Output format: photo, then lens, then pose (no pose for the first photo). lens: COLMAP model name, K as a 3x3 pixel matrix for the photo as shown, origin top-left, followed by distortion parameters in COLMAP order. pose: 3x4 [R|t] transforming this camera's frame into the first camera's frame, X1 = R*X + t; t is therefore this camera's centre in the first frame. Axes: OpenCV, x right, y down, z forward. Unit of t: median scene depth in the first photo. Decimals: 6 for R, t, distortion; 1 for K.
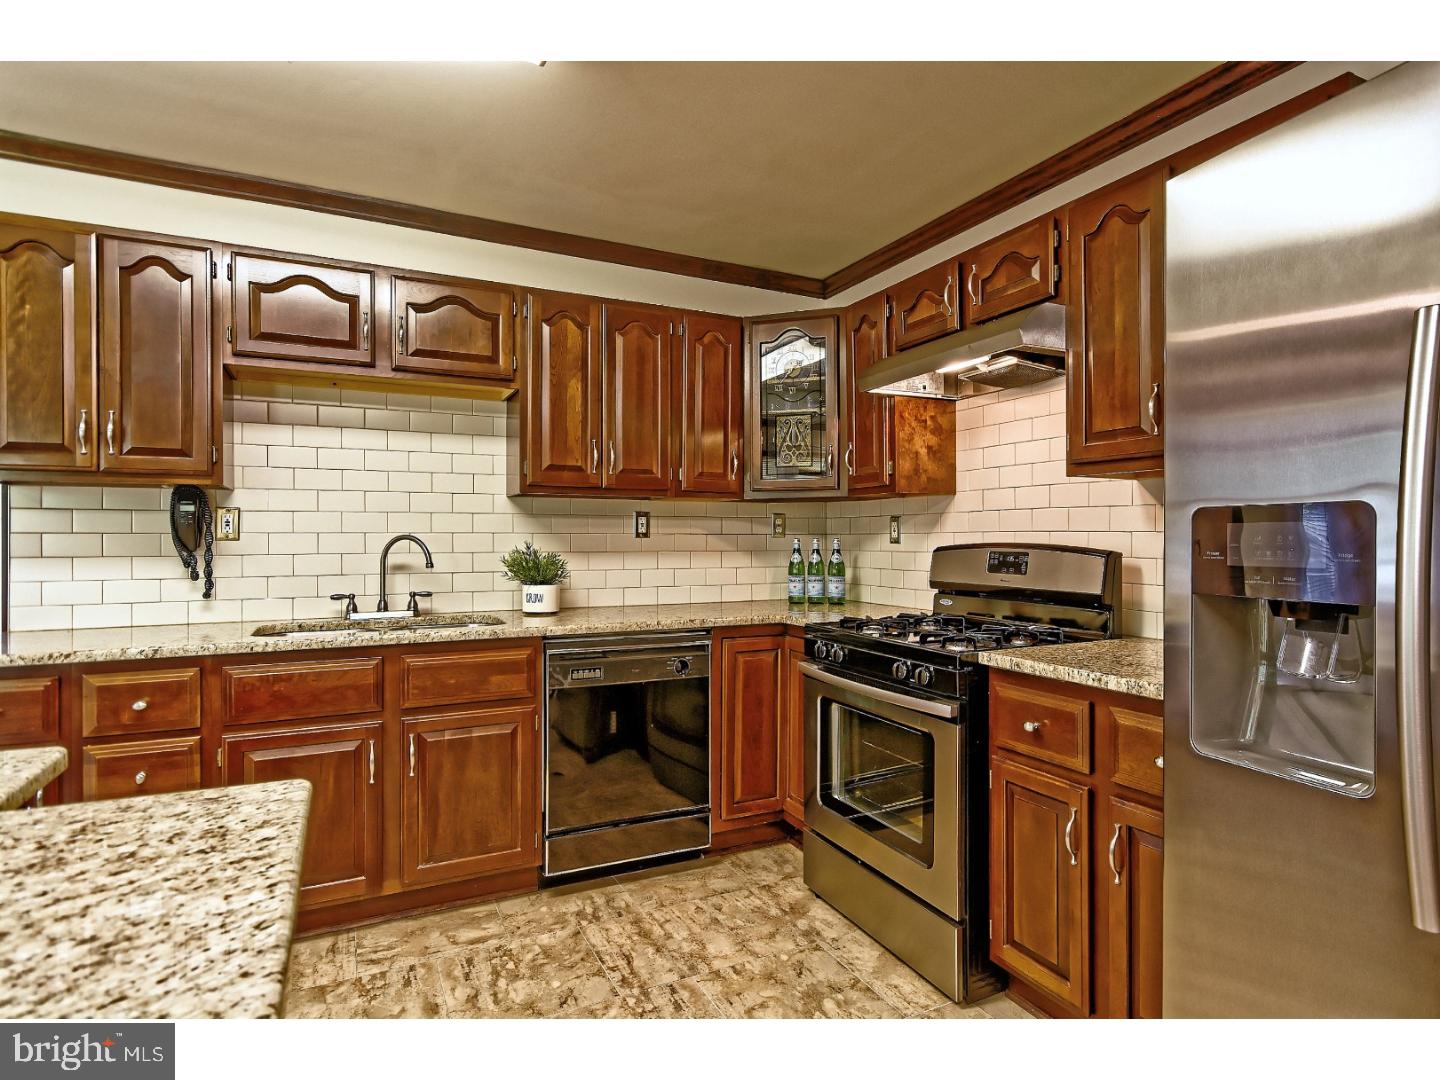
lens RADIAL K [[792.8, 0, 728.5], [0, 792.8, 542.0], [0, 0, 1]] dist [0.008684, 0.000510]
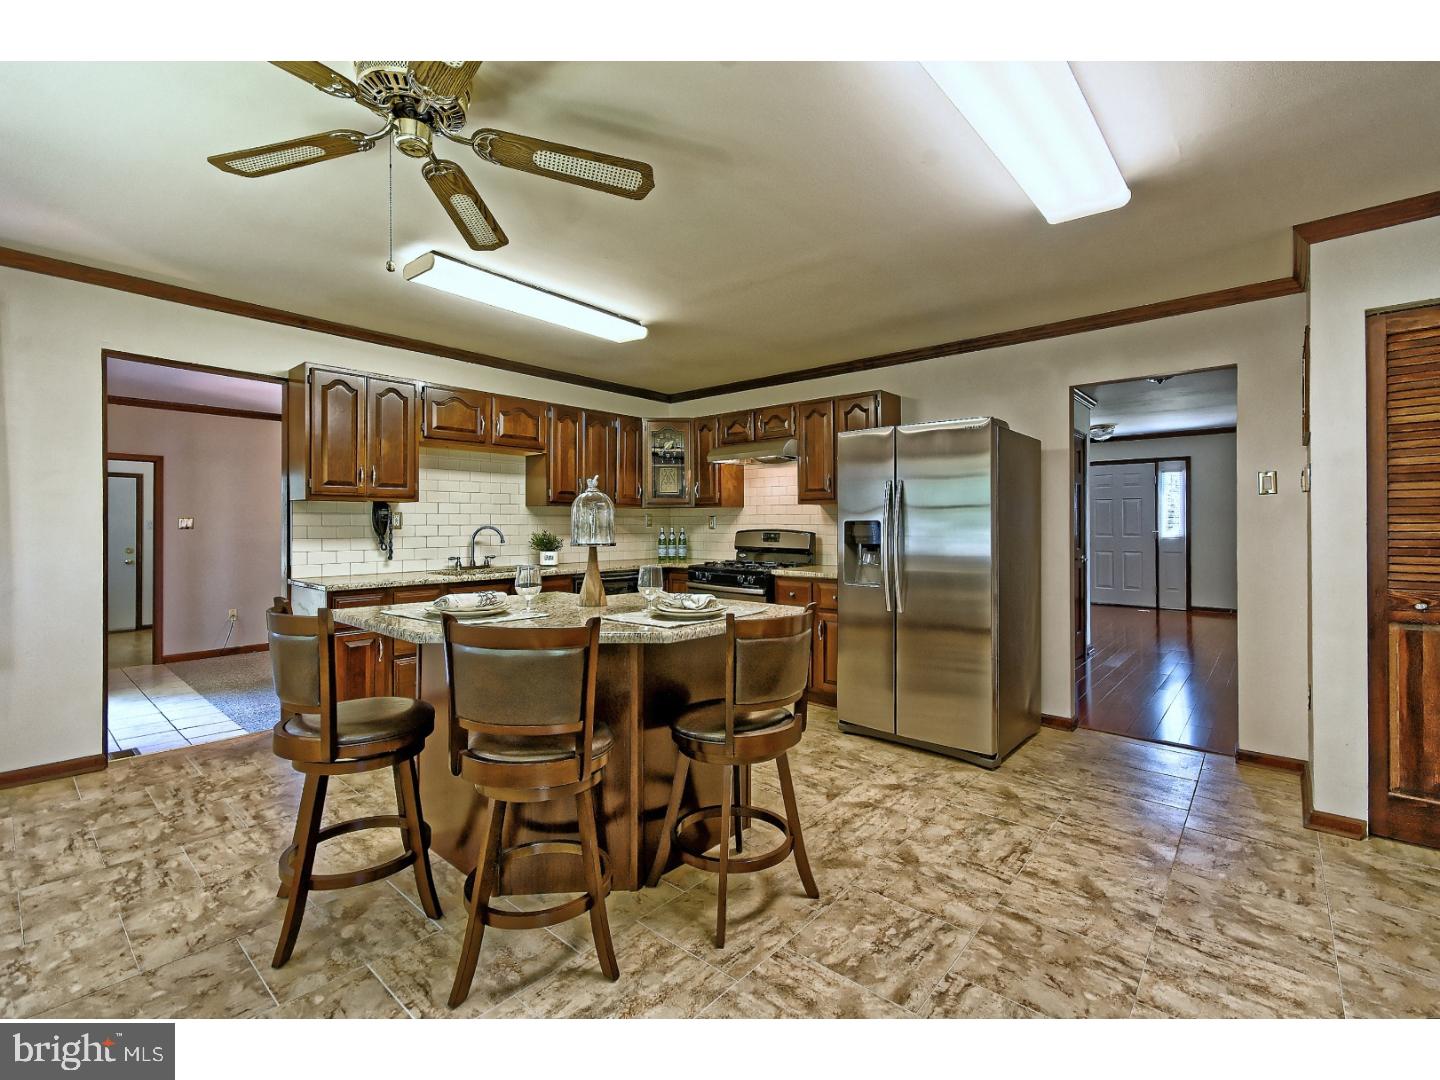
lens RADIAL K [[634.8, 0, 716.8], [0, 634.8, 526.0], [0, 0, 1]] dist [0.000763, -0.000107]
pose [[0.933923, -0.002969, 0.357463, -0.454883], [0.003204, 0.999995, -0.000067, -0.007806], [-0.357461, 0.001208, 0.933927, -0.685827]]
